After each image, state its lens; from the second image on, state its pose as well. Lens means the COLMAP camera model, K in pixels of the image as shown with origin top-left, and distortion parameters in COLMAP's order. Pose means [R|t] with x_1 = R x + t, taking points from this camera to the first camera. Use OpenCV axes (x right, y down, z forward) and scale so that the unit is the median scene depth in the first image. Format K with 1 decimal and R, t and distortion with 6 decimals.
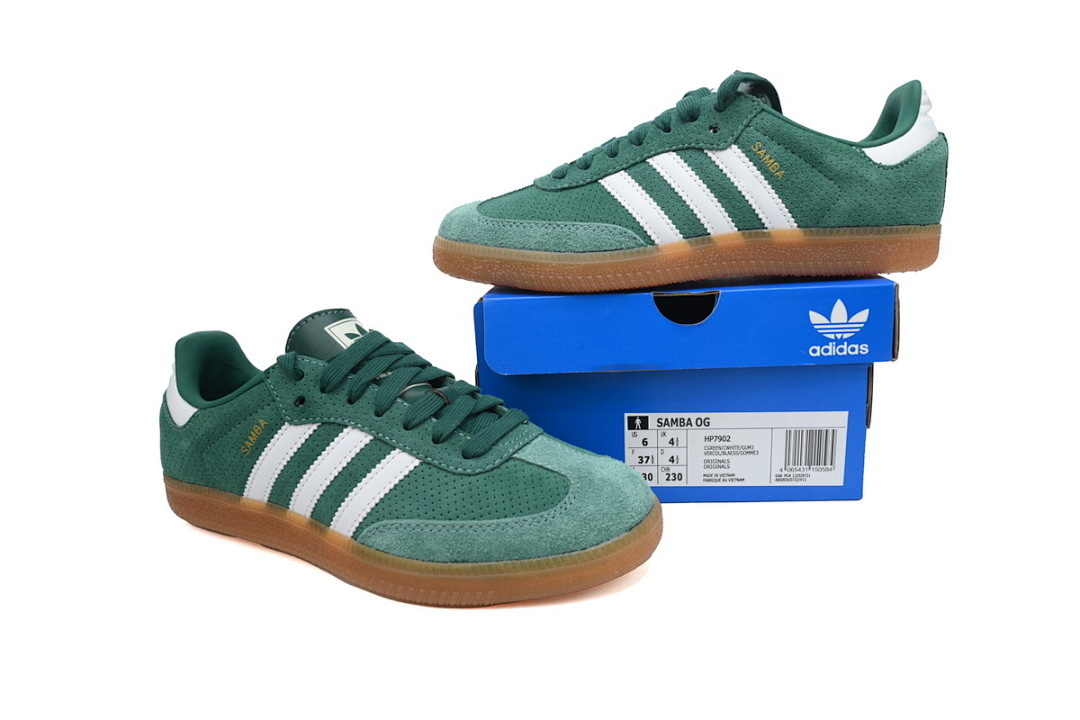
lens RADIAL K [[783.4, 0, 548.2], [0, 783.4, 366.6], [0, 0, 1]] dist [0.010581, -0.005548]
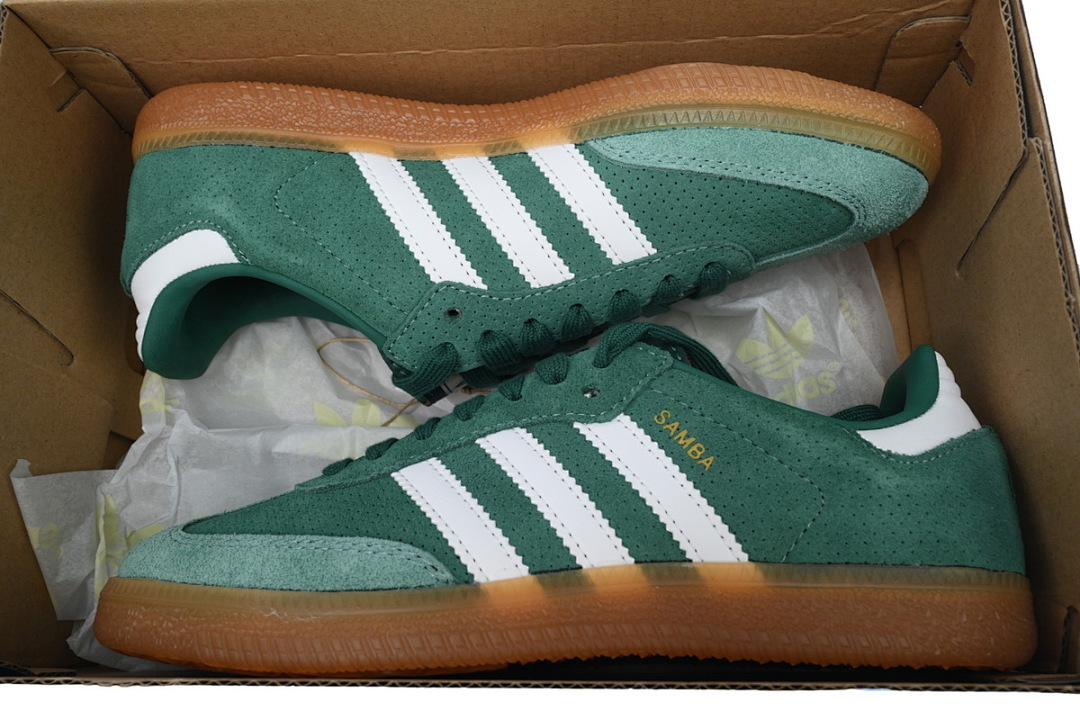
lens RADIAL K [[880.7, 0, 533.4], [0, 880.7, 364.9], [0, 0, 1]] dist [0.006394, -0.008519]
pose [[0.998980, 0.034892, -0.028649, 0.187141], [-0.044744, 0.849702, -0.525361, 0.024479], [0.006012, 0.526107, 0.850397, 0.435331]]
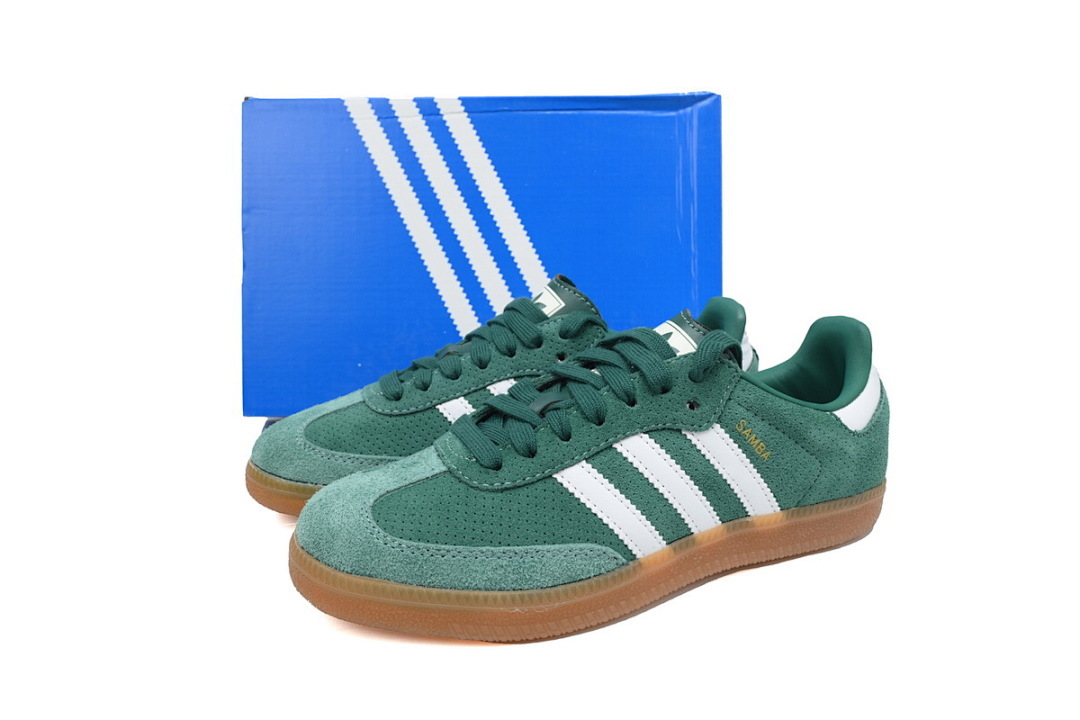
lens RADIAL K [[783.4, 0, 563.8], [0, 783.4, 396.7], [0, 0, 1]] dist [0.010581, -0.005548]
pose [[0.897006, -0.088285, 0.433112, -0.249578], [0.066306, 0.995639, 0.065625, -0.371643], [-0.437017, -0.030148, 0.898948, 0.341985]]
